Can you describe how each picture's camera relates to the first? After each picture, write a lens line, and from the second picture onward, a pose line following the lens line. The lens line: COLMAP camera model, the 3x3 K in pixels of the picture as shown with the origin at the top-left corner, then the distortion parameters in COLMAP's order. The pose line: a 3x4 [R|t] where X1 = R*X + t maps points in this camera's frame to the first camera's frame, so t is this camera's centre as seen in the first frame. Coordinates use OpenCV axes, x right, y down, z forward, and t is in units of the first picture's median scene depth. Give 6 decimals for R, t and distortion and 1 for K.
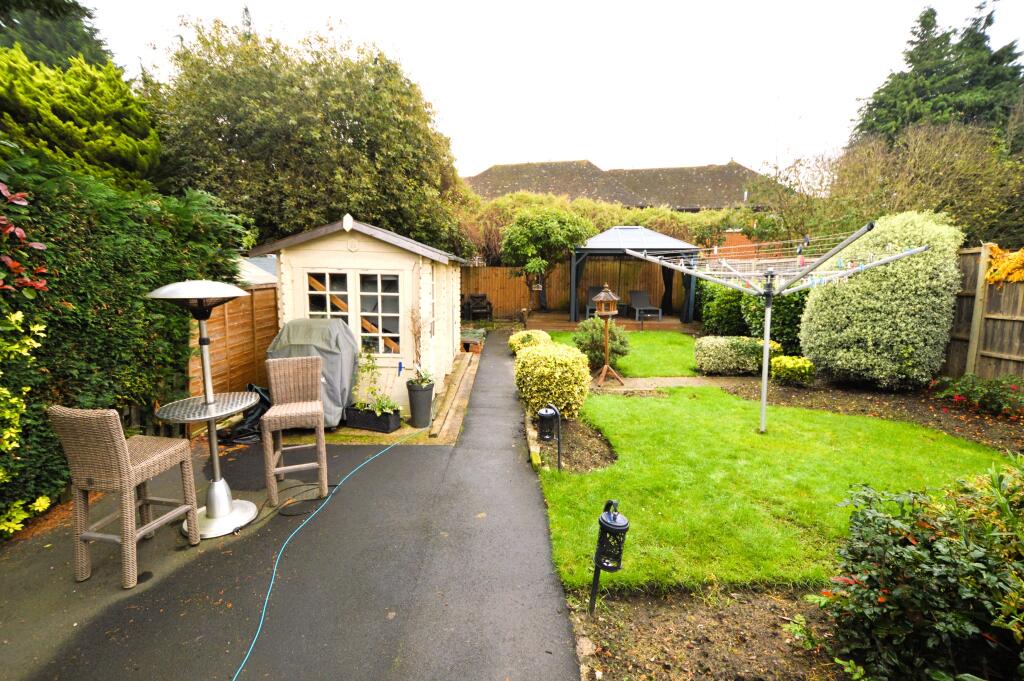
lens RADIAL K [[450.2, 0, 516.9], [0, 450.2, 336.0], [0, 0, 1]] dist [0.001605, -0.001223]
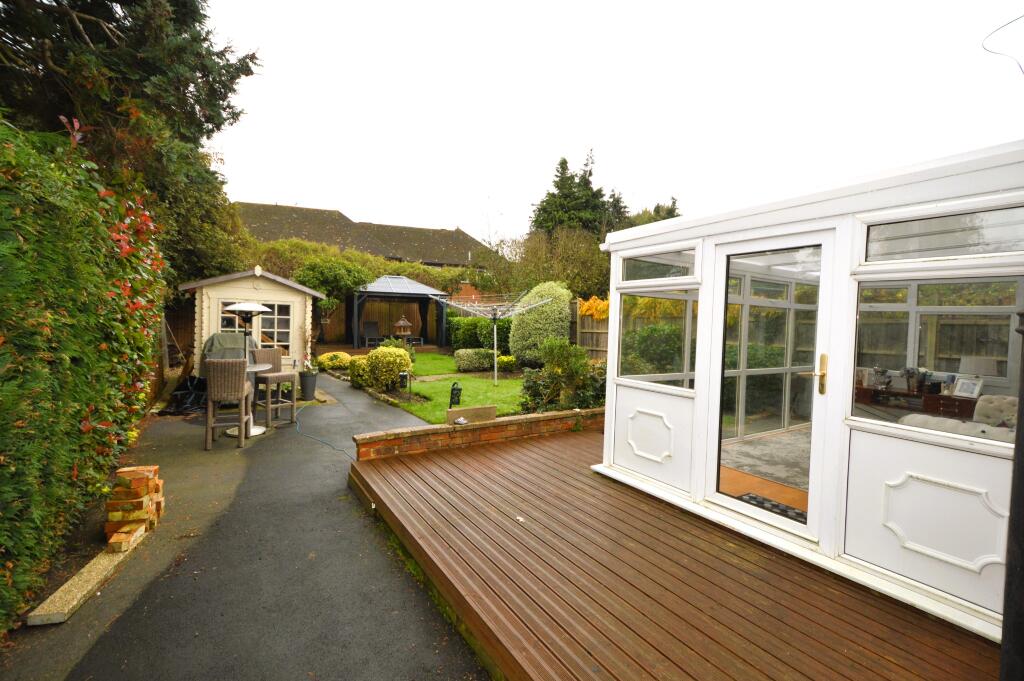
lens RADIAL K [[450.2, 0, 519.1], [0, 450.2, 339.2], [0, 0, 1]] dist [0.001605, -0.001223]
pose [[0.836741, -0.015329, 0.547385, -0.204120], [0.062687, 0.995718, -0.067941, 0.062717], [-0.544000, 0.091163, 0.834119, -0.330401]]
